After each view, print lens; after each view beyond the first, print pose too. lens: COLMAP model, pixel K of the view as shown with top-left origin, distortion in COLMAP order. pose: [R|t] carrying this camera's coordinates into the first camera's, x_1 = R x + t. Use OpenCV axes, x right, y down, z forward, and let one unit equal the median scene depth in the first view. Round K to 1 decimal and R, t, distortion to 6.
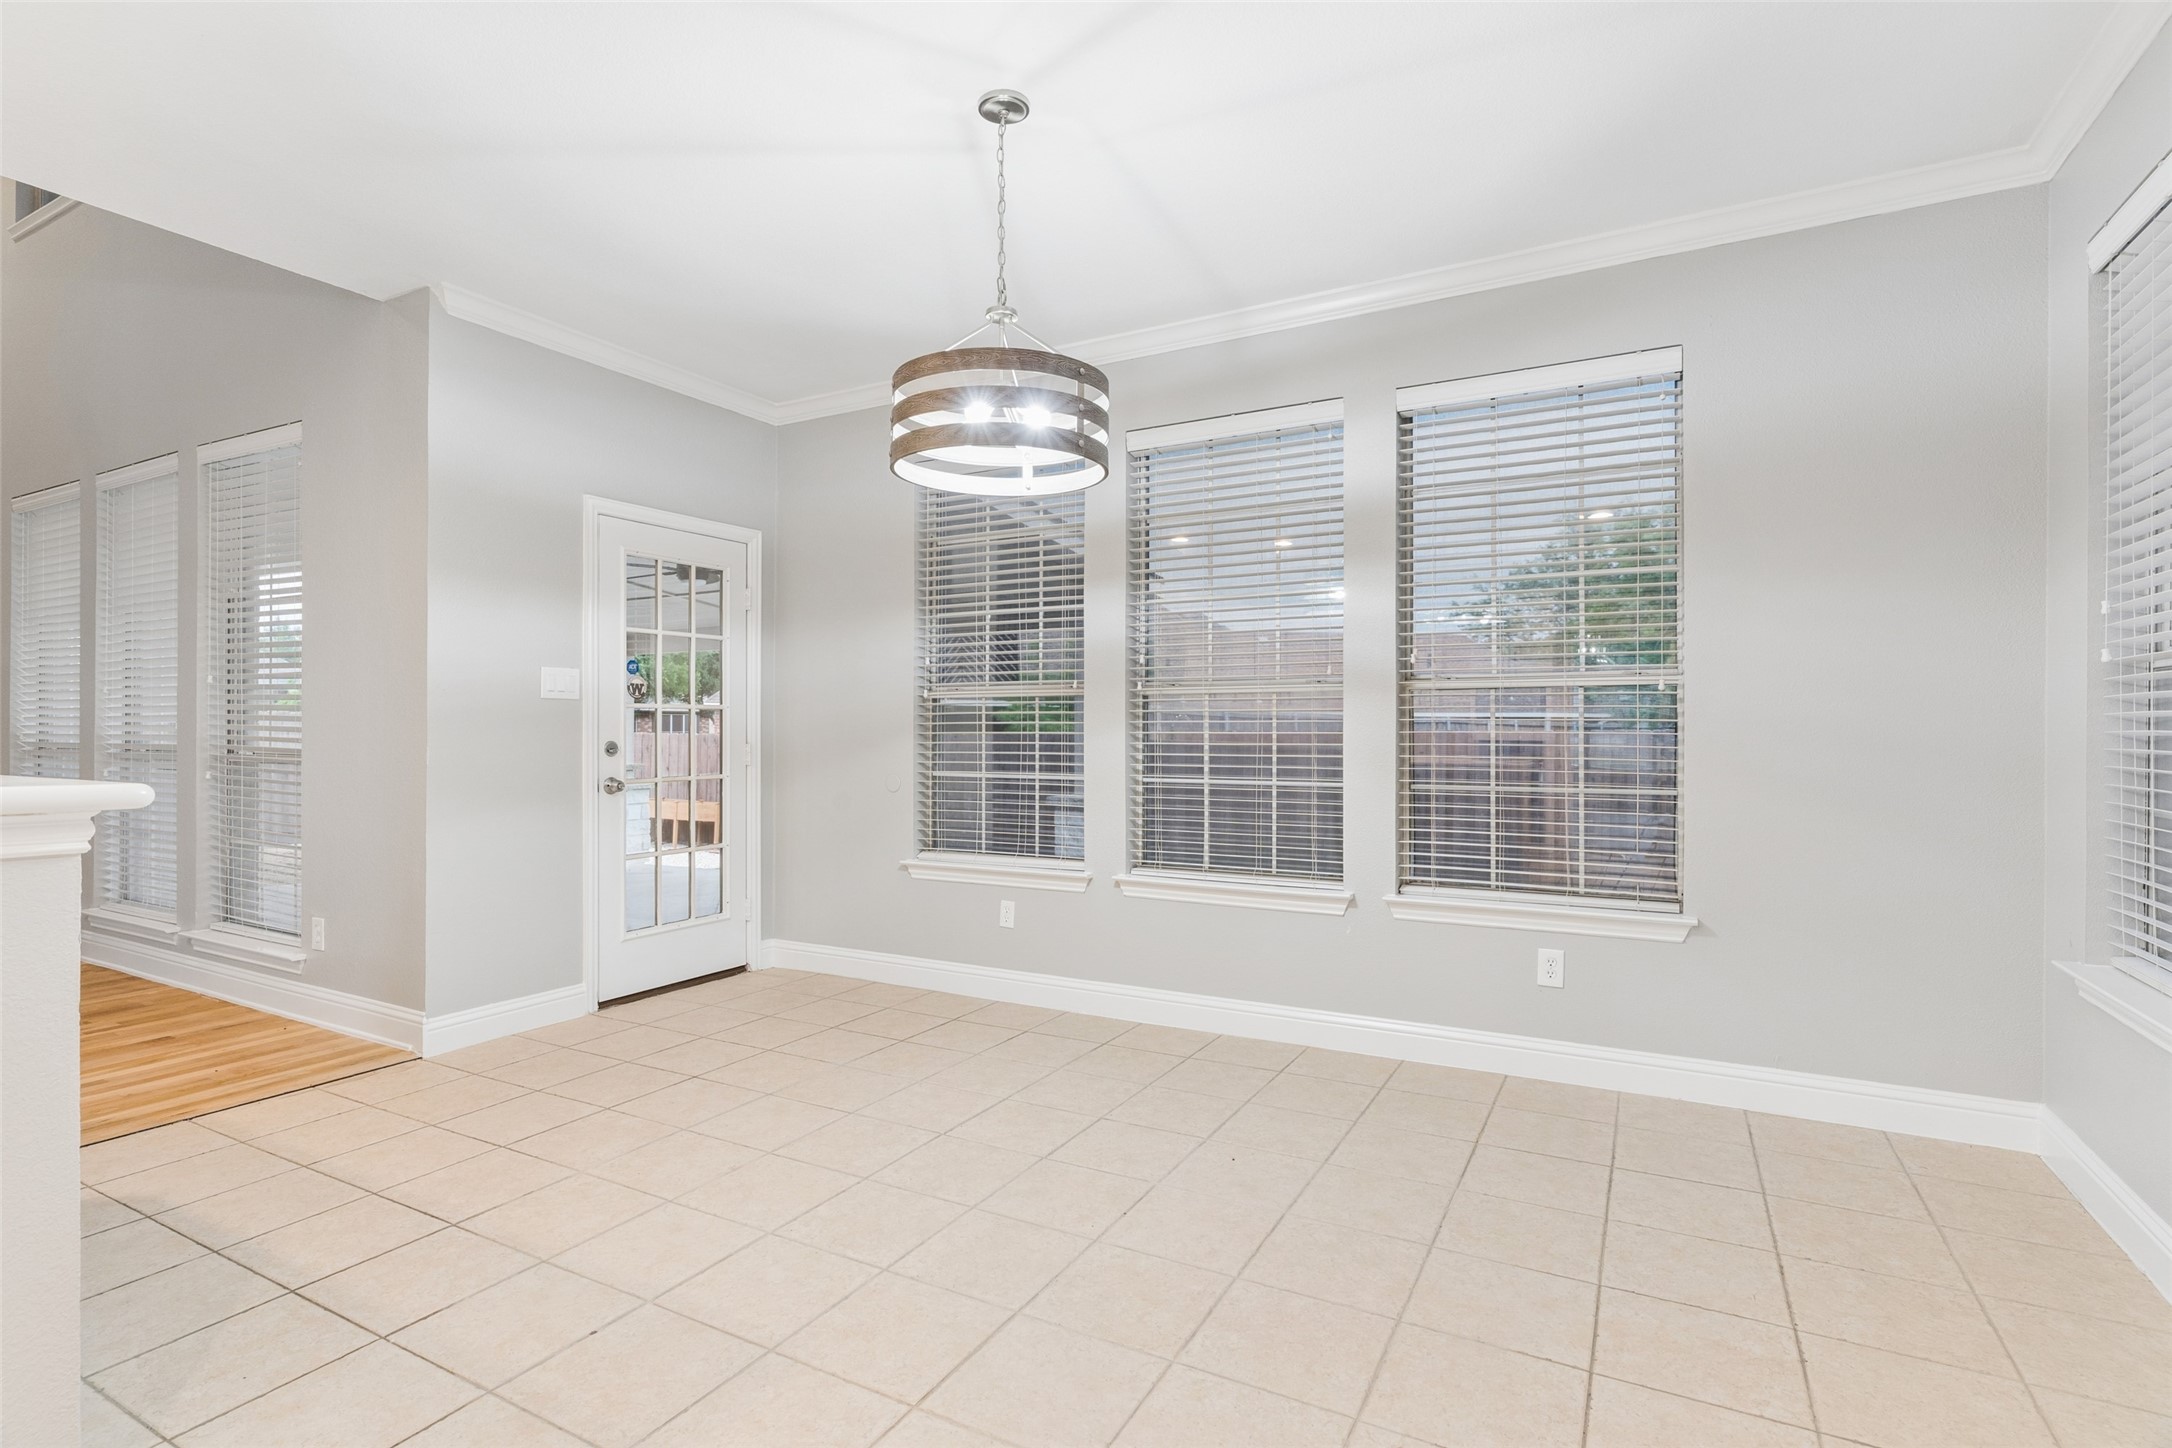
lens RADIAL K [[1049.2, 0, 1086.0], [0, 1049.2, 728.6], [0, 0, 1]] dist [-0.006051, -0.001286]
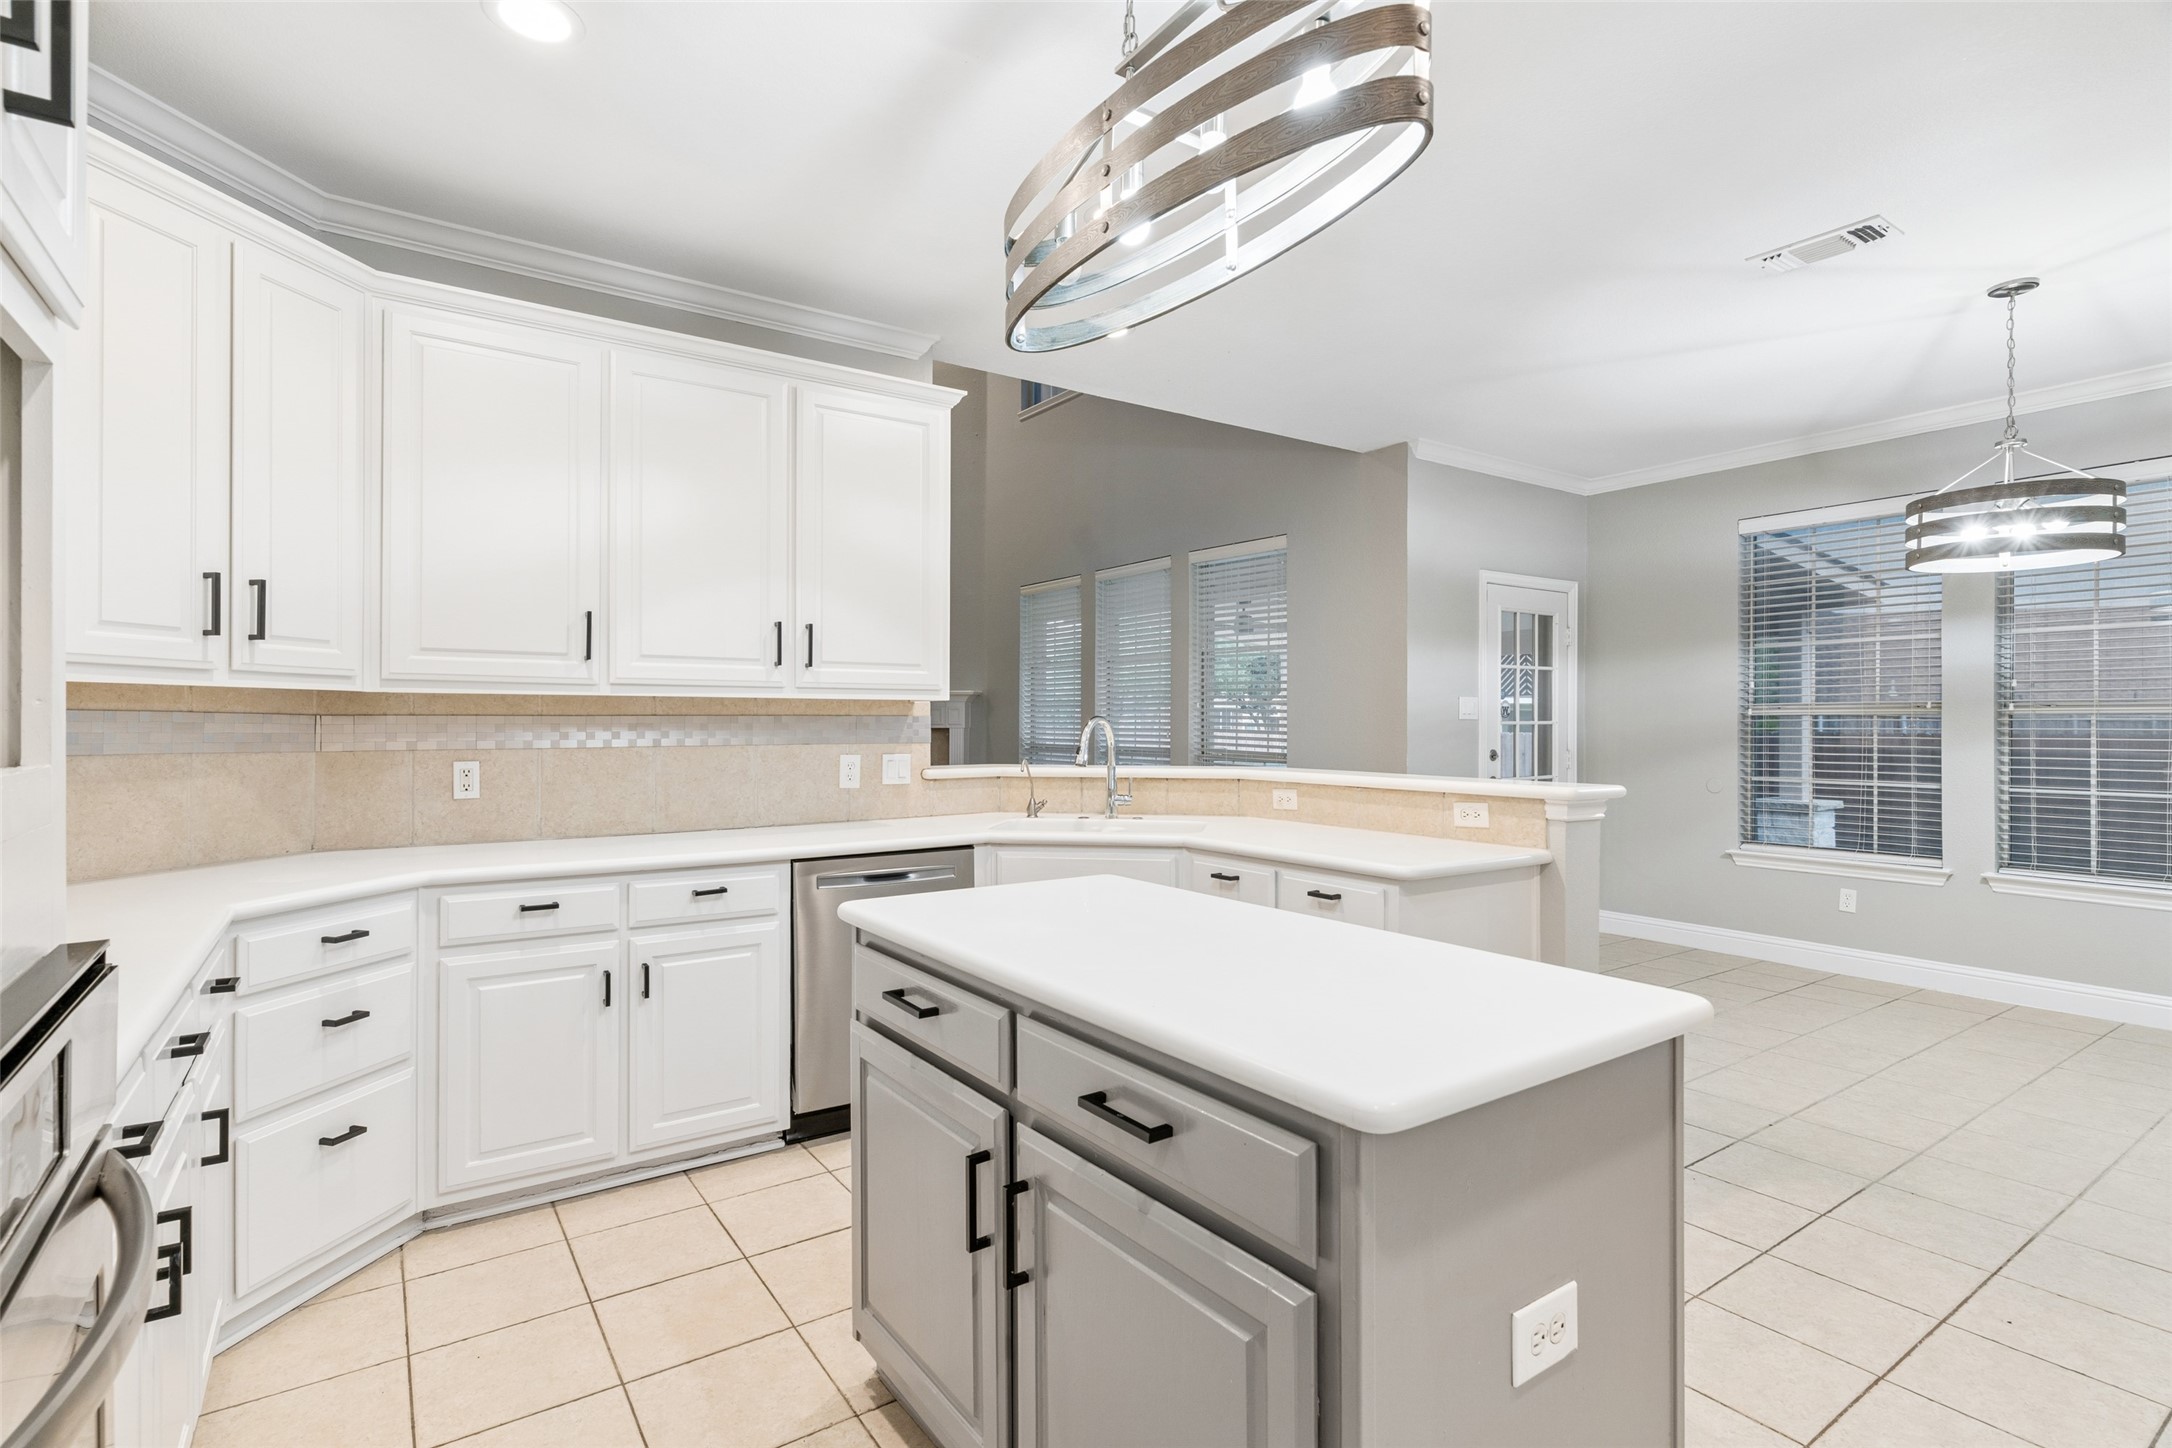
lens RADIAL K [[1043.6, 0, 1084.0], [0, 1043.6, 721.4], [0, 0, 1]] dist [0.016947, -0.000334]
pose [[0.899457, -0.001016, -0.437008, -0.347591], [0.000717, 0.999999, -0.000849, -0.024809], [0.437008, 0.000451, 0.899457, -0.459877]]
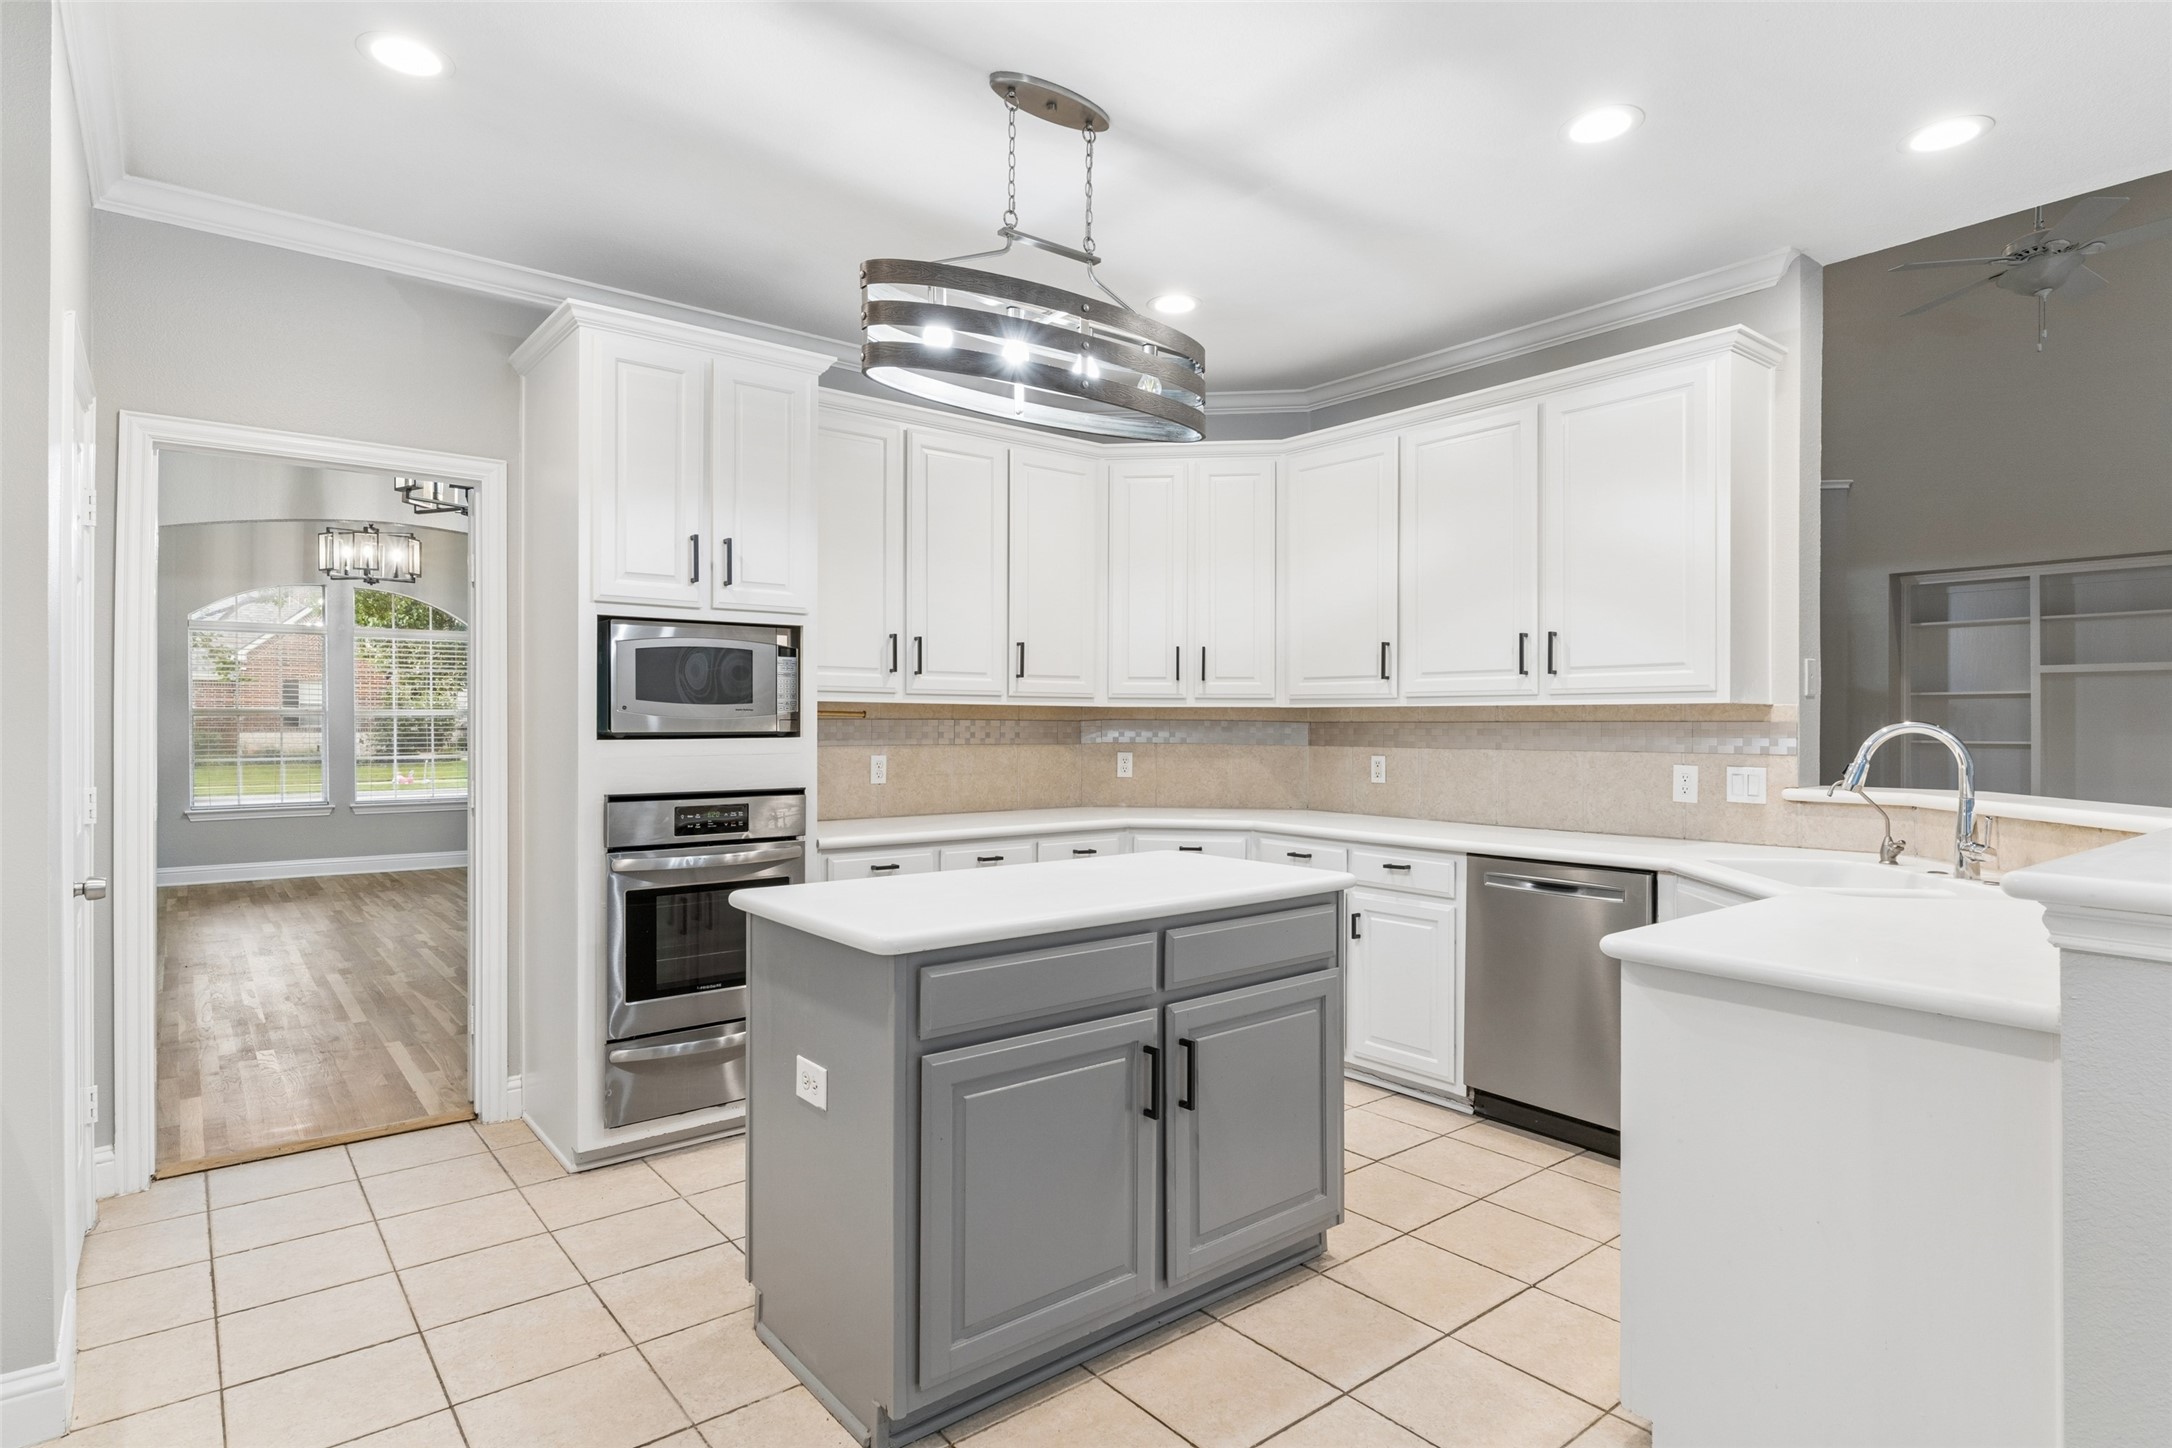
lens RADIAL K [[1155.3, 0, 1080.8], [0, 1155.3, 720.6], [0, 0, 1]] dist [-0.001253, -0.000076]
pose [[-0.377593, -0.006788, -0.925947, 0.831404], [-0.005096, 0.999973, -0.005253, -0.023747], [0.925958, 0.002735, -0.377617, 1.259232]]
